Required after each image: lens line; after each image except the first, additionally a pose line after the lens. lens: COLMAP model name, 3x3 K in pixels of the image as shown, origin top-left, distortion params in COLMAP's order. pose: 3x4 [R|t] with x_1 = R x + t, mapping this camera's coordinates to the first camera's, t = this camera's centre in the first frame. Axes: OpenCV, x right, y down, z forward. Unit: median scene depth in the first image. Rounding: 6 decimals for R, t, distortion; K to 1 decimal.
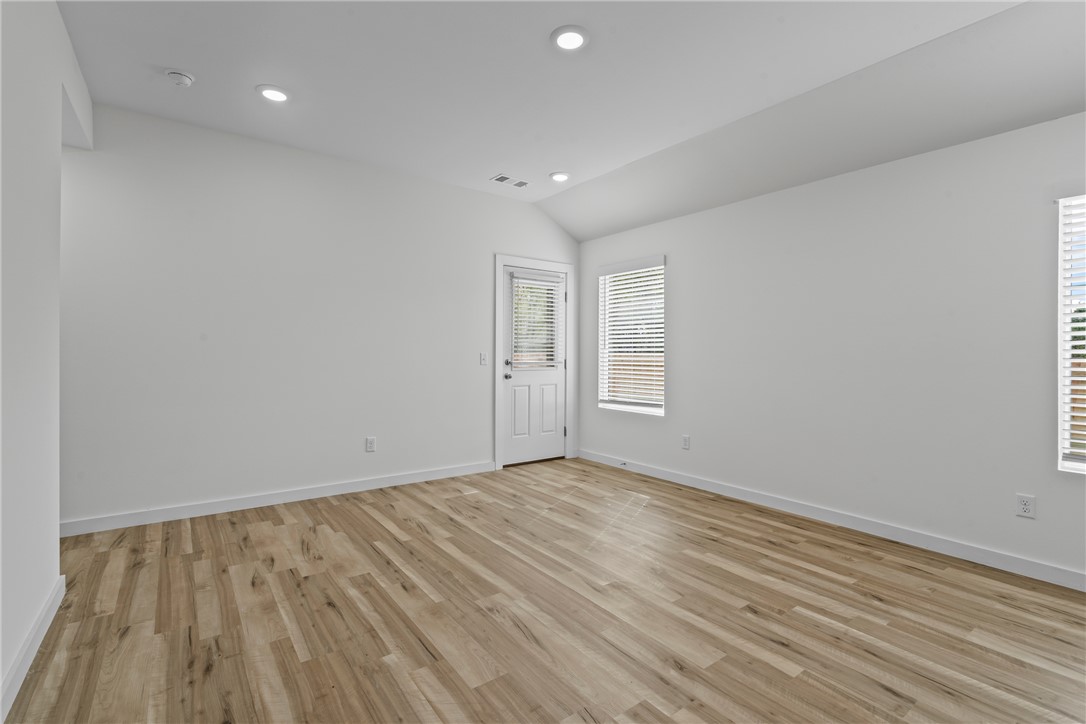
lens RADIAL K [[495.2, 0, 540.9], [0, 495.2, 354.6], [0, 0, 1]] dist [-0.006442, 0.002867]
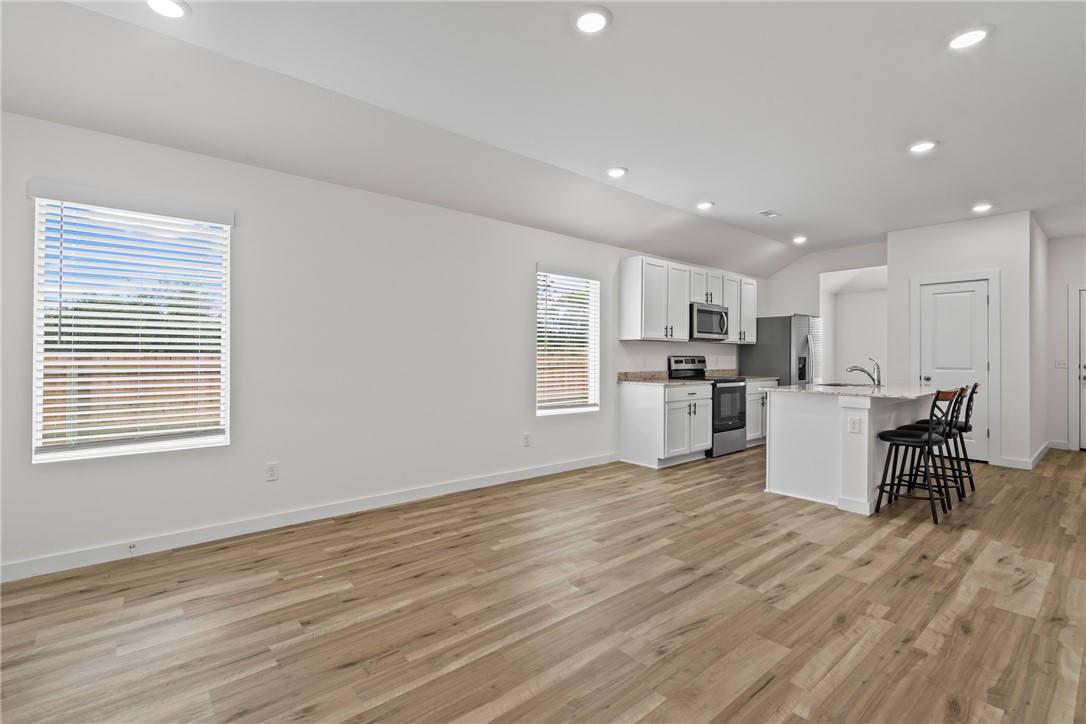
lens RADIAL K [[495.2, 0, 540.5], [0, 495.2, 349.1], [0, 0, 1]] dist [-0.006442, 0.002867]
pose [[-0.065346, 0.004940, 0.997850, -0.724387], [-0.002498, 0.999984, -0.005114, -0.008489], [-0.997860, -0.002827, -0.065333, 0.962026]]
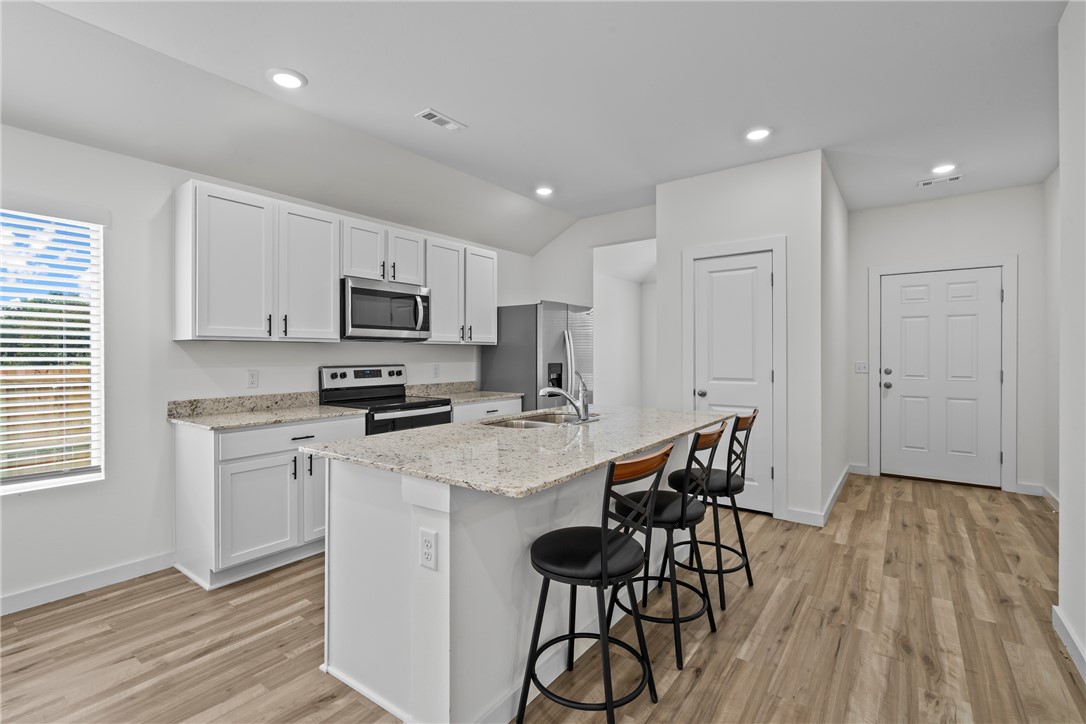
lens RADIAL K [[495.2, 0, 542.1], [0, 495.2, 353.5], [0, 0, 1]] dist [-0.006442, 0.002867]
pose [[-0.291280, -0.005023, 0.956625, -0.036456], [0.006031, 0.999957, 0.007087, -0.030176], [-0.956619, 0.007834, -0.291237, 0.106647]]
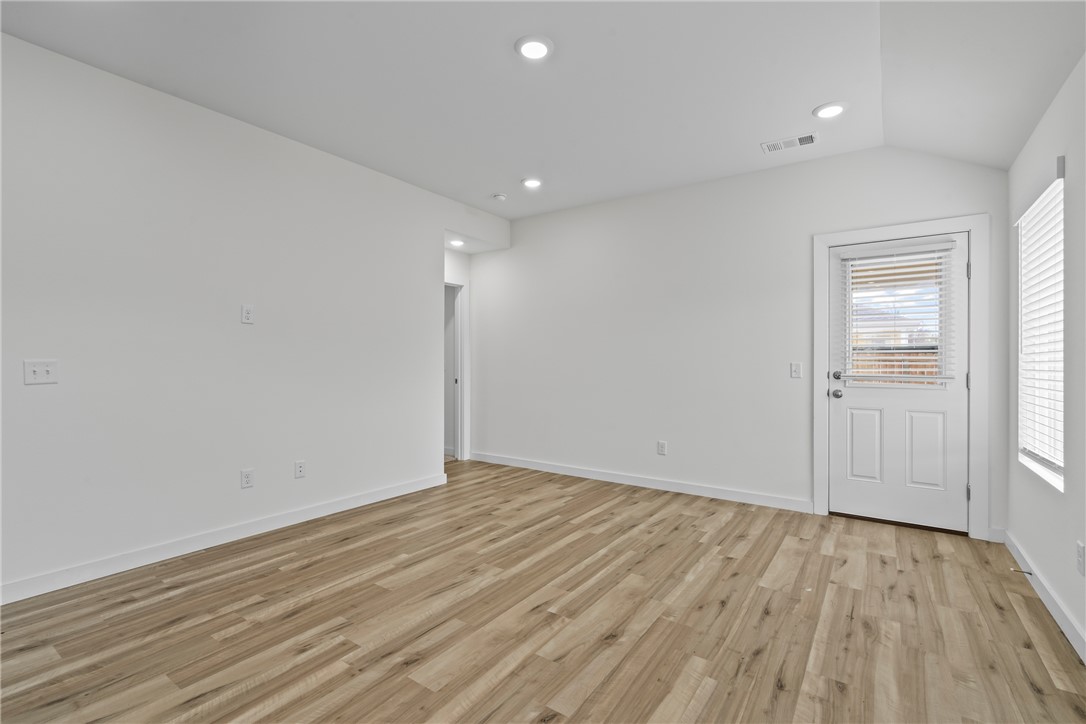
lens RADIAL K [[495.2, 0, 541.2], [0, 495.2, 361.9], [0, 0, 1]] dist [-0.006442, 0.002867]
pose [[0.315779, -0.006607, -0.948810, 0.846815], [-0.003641, 0.999960, -0.008175, 0.006024], [0.948826, 0.006036, 0.315742, 0.582081]]
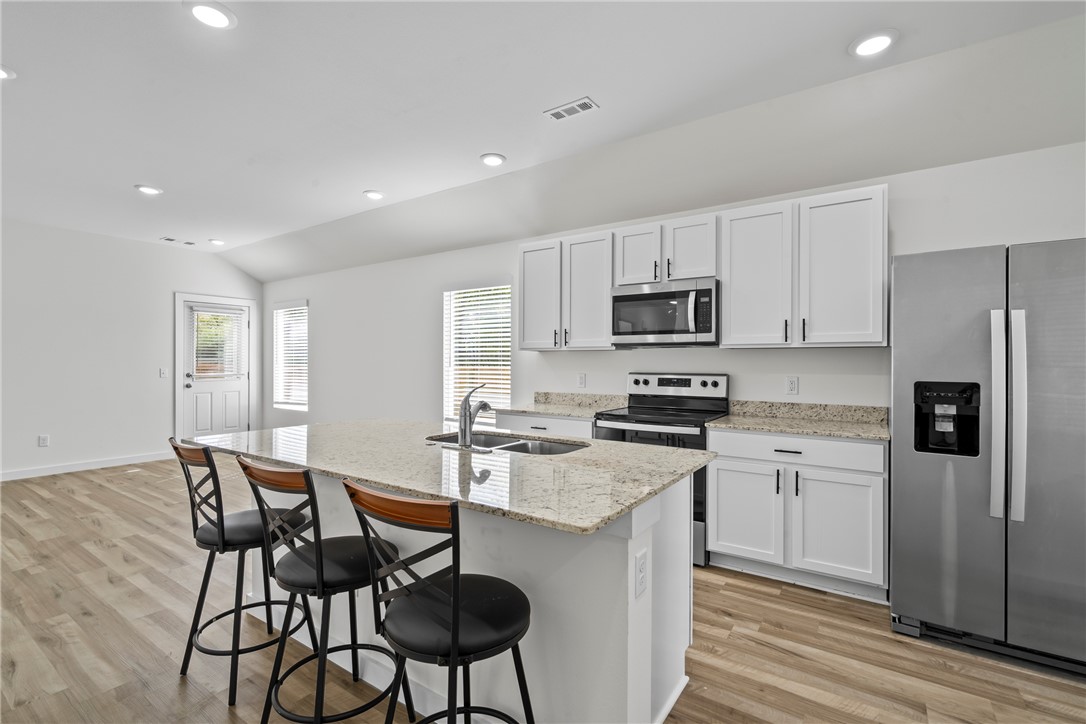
lens RADIAL K [[495.2, 0, 542.0], [0, 495.2, 359.9], [0, 0, 1]] dist [-0.006442, 0.002867]
pose [[0.946175, -0.005211, 0.323613, 0.669626], [0.006742, 0.999971, -0.003609, -0.022599], [-0.323584, 0.005597, 0.946183, -0.908487]]
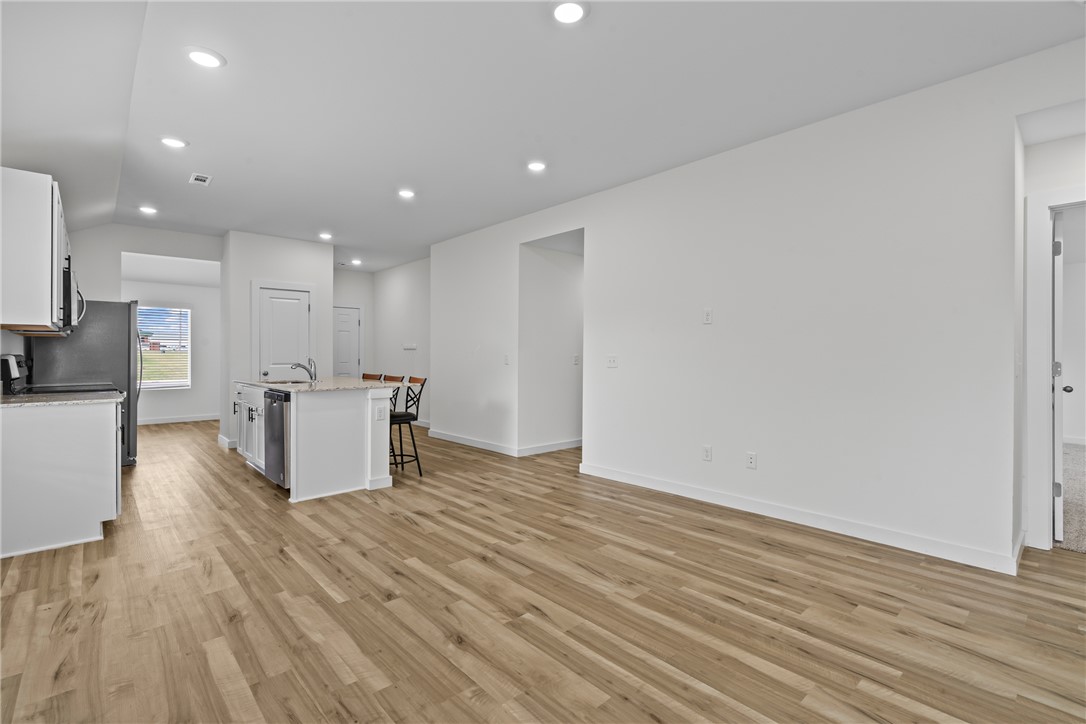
lens RADIAL K [[495.2, 0, 540.1], [0, 495.2, 357.5], [0, 0, 1]] dist [-0.006442, 0.002867]
pose [[-0.995222, -0.006911, -0.097395, 0.164173], [-0.007825, 0.999929, 0.009001, -0.005486], [0.097326, 0.009720, -0.995205, 1.589869]]
